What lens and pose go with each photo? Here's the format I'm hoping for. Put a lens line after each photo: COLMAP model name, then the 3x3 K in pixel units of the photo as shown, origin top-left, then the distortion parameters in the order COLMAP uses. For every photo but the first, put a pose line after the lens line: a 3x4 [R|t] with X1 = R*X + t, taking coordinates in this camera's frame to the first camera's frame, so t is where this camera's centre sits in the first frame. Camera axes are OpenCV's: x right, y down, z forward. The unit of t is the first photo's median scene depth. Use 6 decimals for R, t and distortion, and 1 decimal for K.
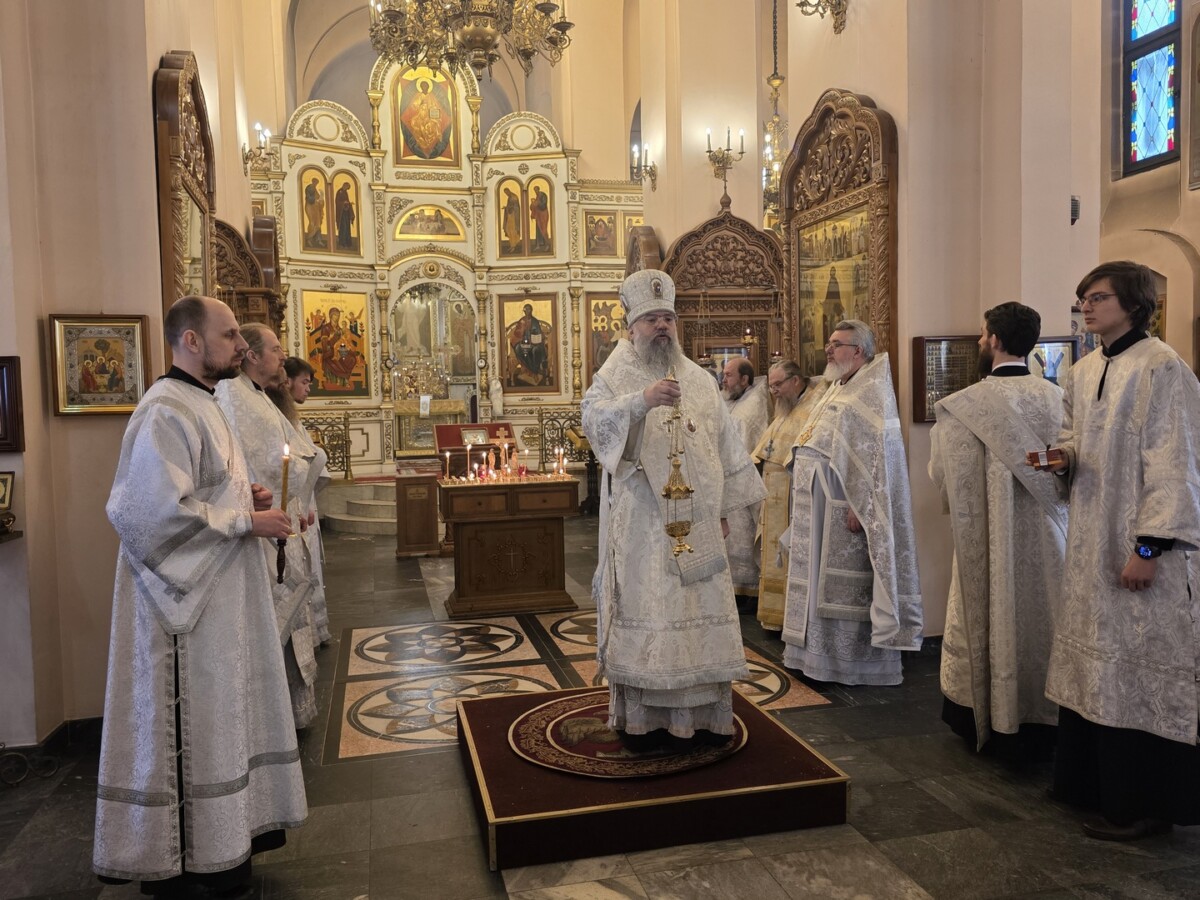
lens RADIAL K [[920.5, 0, 600.0], [0, 920.5, 450.0], [0, 0, 1]] dist [-0.001132, -0.000198]
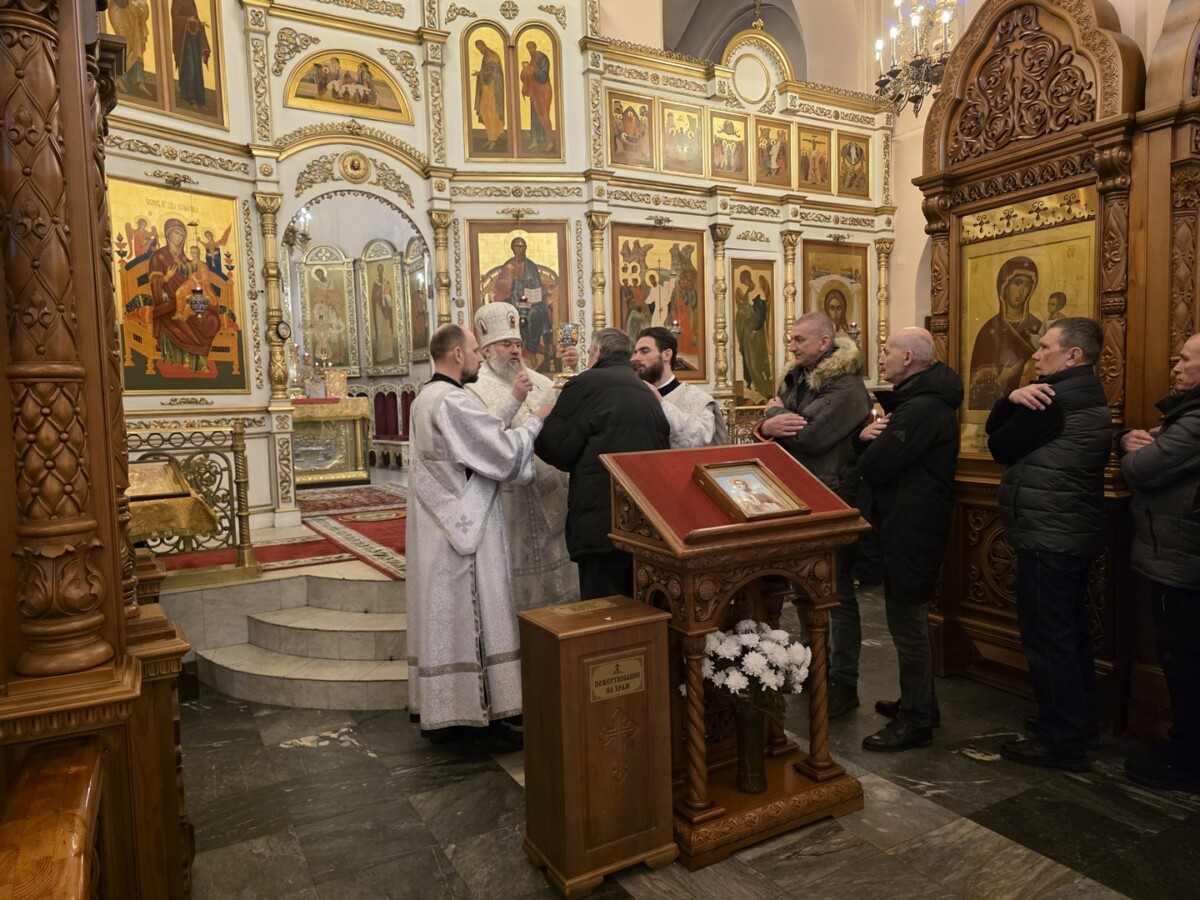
lens RADIAL K [[818.9, 0, 602.7], [0, 818.9, 460.7], [0, 0, 1]] dist [-0.001599, -0.003461]
pose [[0.962666, -0.025717, 0.269468, -0.175827], [0.021180, 0.999581, 0.019729, -0.020854], [-0.269862, -0.013285, 0.962807, 0.466127]]
